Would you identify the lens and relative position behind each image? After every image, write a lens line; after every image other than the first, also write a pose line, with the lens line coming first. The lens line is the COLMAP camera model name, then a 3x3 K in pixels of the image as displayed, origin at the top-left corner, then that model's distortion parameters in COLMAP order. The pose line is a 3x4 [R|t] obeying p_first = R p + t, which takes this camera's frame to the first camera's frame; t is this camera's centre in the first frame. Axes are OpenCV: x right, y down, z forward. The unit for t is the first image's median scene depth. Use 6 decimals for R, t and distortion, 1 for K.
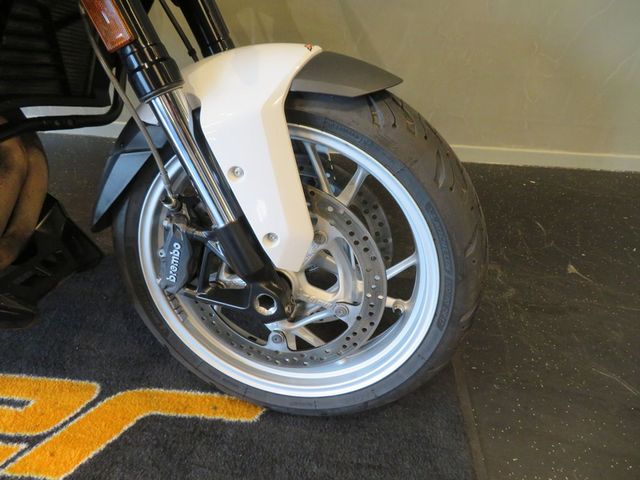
lens RADIAL K [[460.9, 0, 317.2], [0, 460.9, 237.8], [0, 0, 1]] dist [-0.017029, 0.016805]
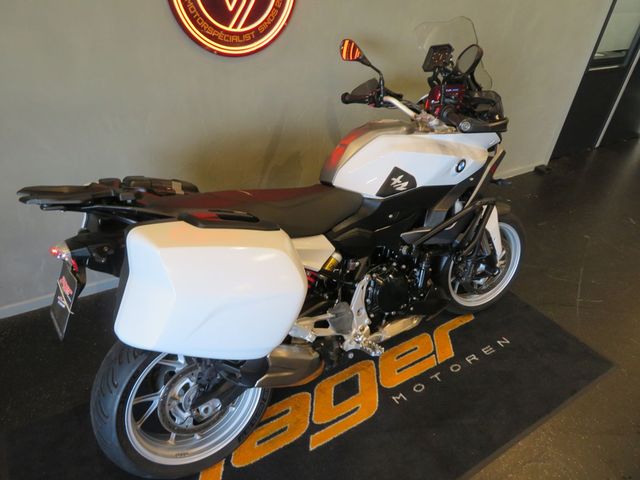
lens RADIAL K [[460.9, 0, 322.1], [0, 460.9, 237.1], [0, 0, 1]] dist [-0.017029, 0.016805]
pose [[0.798576, -0.310878, 0.515395, -2.710934], [0.325595, 0.943307, 0.064497, -0.716096], [-0.506226, 0.116304, 0.854522, -1.297799]]
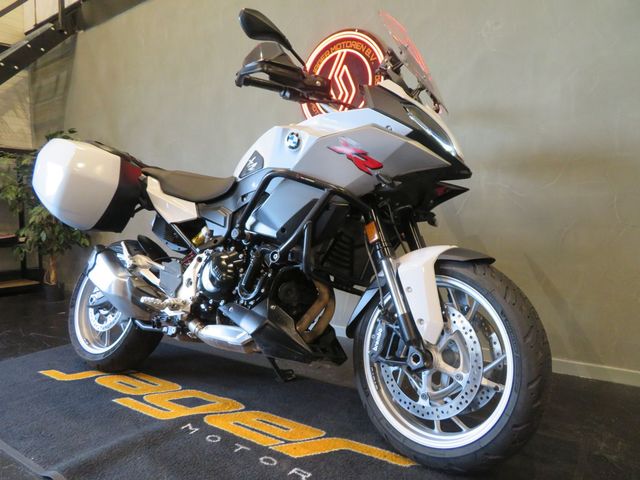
lens RADIAL K [[460.9, 0, 321.1], [0, 460.9, 239.7], [0, 0, 1]] dist [-0.017029, 0.016805]
pose [[0.850031, -0.028016, -0.525987, 0.535949], [-0.282655, 0.818368, -0.500379, 0.746245], [0.444470, 0.574011, 0.687719, -0.737633]]
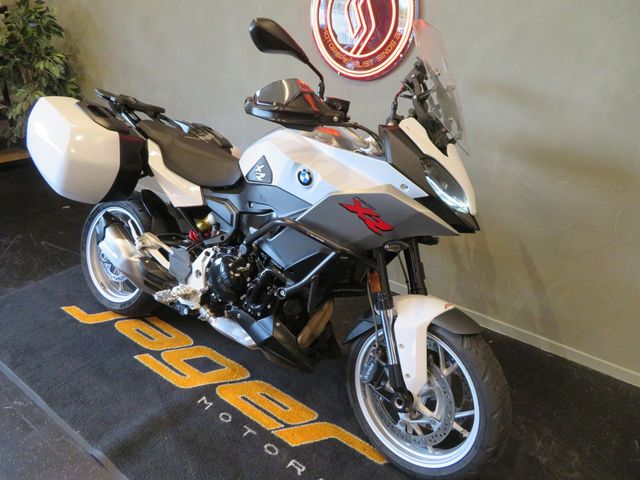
lens RADIAL K [[460.9, 0, 322.2], [0, 460.9, 240.5], [0, 0, 1]] dist [-0.017029, 0.016805]
pose [[0.850671, 0.230935, -0.472258, 0.420480], [-0.338283, 0.928109, -0.155496, -0.112781], [0.402398, 0.292032, 0.867637, -1.268626]]
